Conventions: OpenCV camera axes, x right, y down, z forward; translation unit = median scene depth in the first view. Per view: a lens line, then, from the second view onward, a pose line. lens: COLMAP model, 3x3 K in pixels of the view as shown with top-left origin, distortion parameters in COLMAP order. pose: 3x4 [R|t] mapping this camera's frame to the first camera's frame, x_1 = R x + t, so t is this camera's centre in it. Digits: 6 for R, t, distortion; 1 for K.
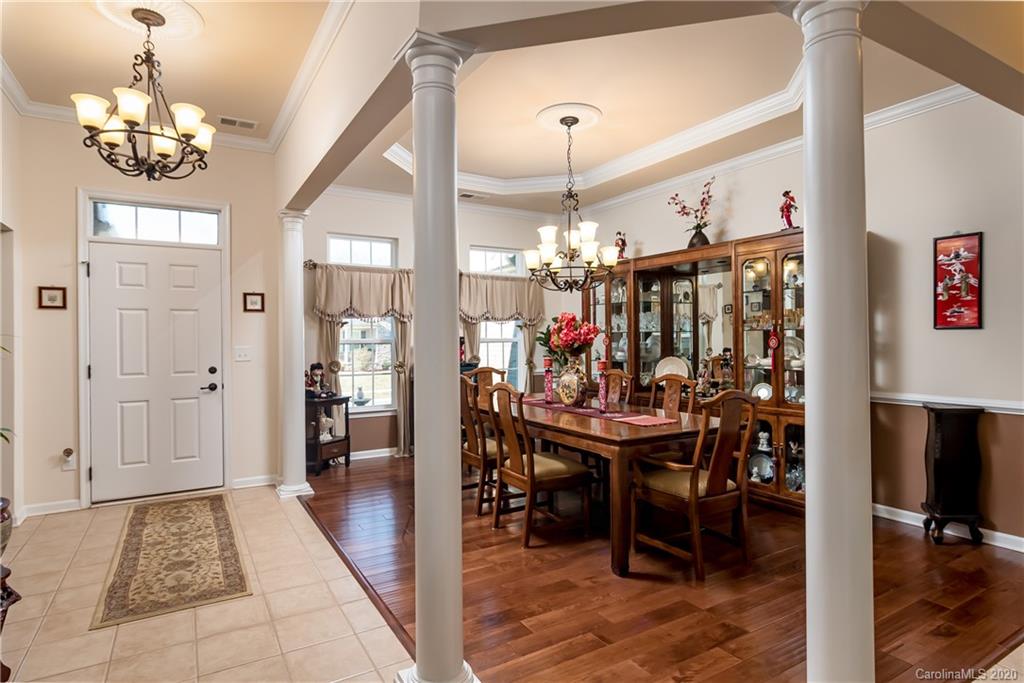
lens RADIAL K [[555.7, 0, 512.0], [0, 555.7, 341.5], [0, 0, 1]] dist [-0.000998, -0.000368]
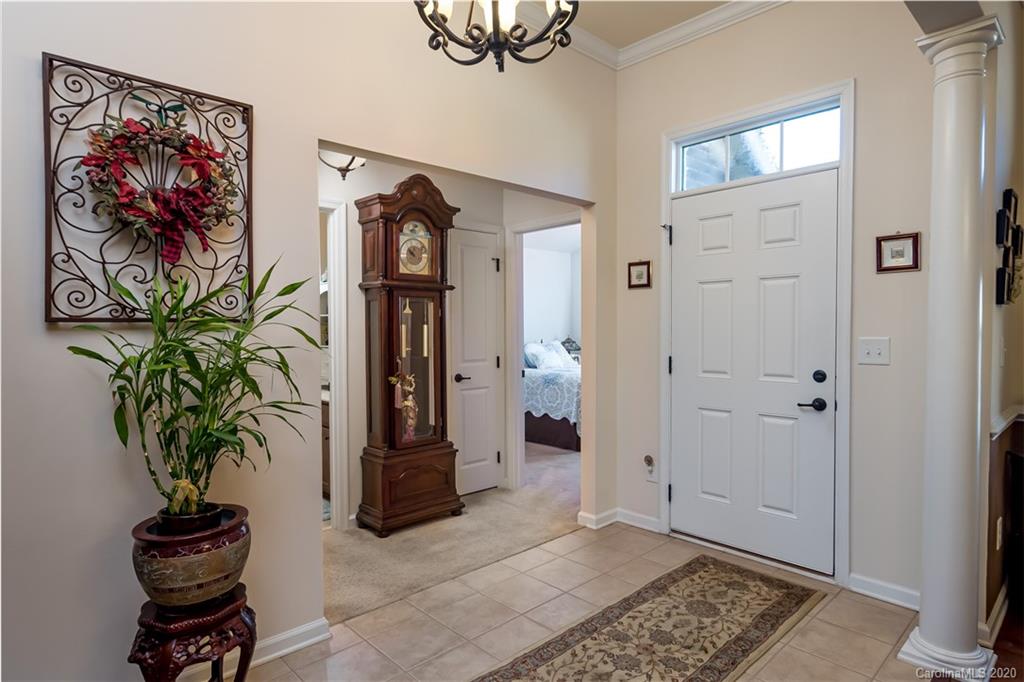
lens RADIAL K [[565.9, 0, 512.0], [0, 565.9, 341.0], [0, 0, 1]] dist [0.001576, 0.000328]
pose [[0.207900, 0.030479, -0.977675, -0.022213], [-0.004925, 0.999534, 0.030113, -0.002930], [0.978138, -0.001446, 0.207953, 0.652797]]
